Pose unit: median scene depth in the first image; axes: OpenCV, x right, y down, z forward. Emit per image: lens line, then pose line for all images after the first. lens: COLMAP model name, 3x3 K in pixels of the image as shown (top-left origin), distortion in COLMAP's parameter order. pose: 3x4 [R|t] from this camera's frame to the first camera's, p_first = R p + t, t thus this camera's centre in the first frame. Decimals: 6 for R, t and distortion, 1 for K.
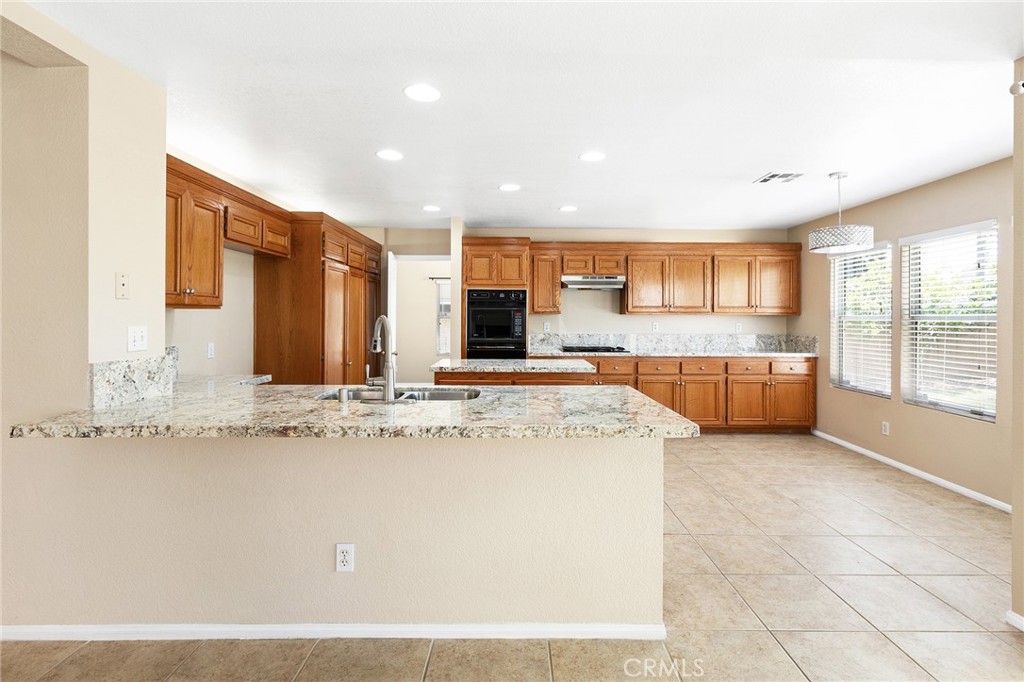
lens RADIAL K [[459.4, 0, 547.9], [0, 459.4, 318.1], [0, 0, 1]] dist [-0.001140, 0.000169]
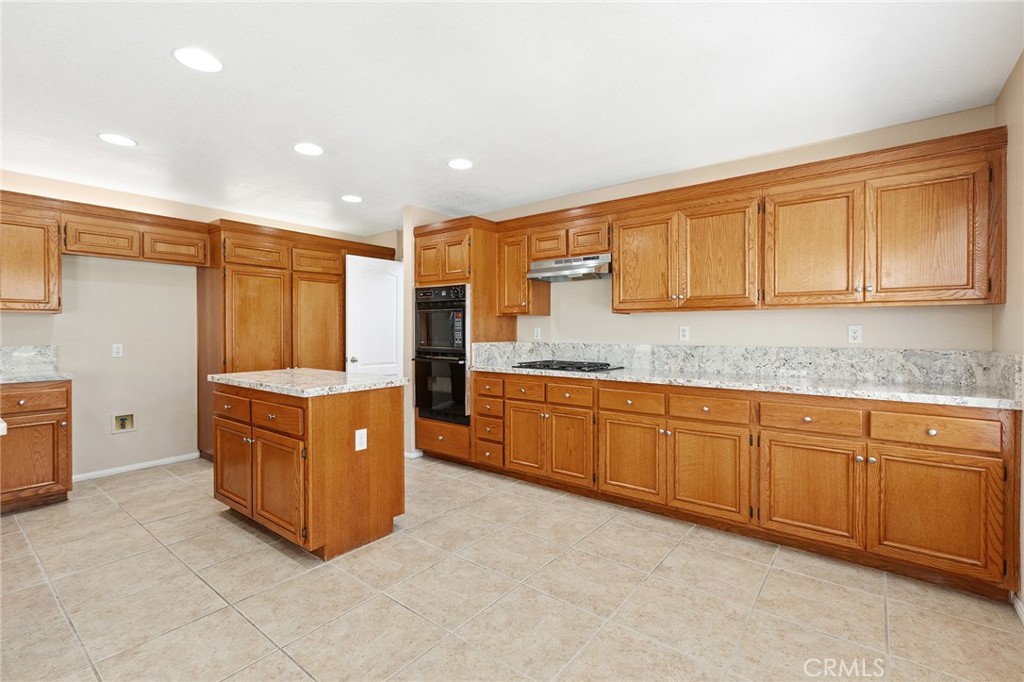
lens RADIAL K [[459.4, 0, 508.8], [0, 459.4, 332.7], [0, 0, 1]] dist [-0.001140, 0.000169]
pose [[0.791168, -0.000644, -0.611599, 0.456479], [0.004755, 0.999976, 0.005099, 0.015095], [0.611581, -0.006942, 0.791152, 0.412738]]
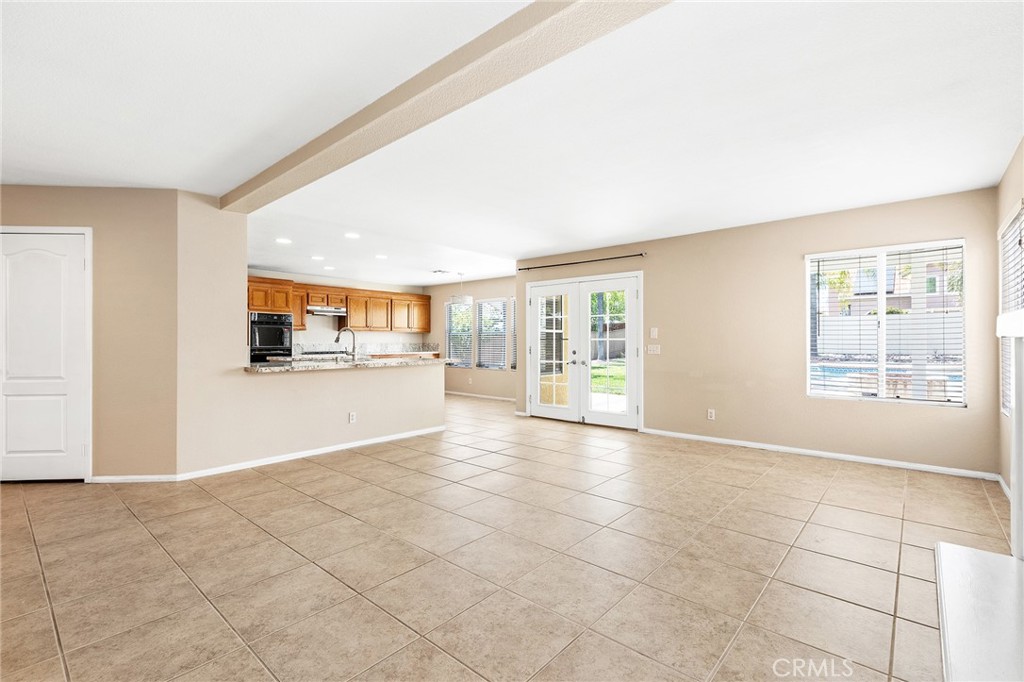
lens RADIAL K [[459.4, 0, 517.6], [0, 459.4, 339.6], [0, 0, 1]] dist [-0.001140, 0.000169]
pose [[0.653791, -0.003062, 0.756669, -0.684239], [0.004681, 0.999989, 0.000002, 0.025197], [-0.756661, 0.003541, 0.653798, -0.554435]]
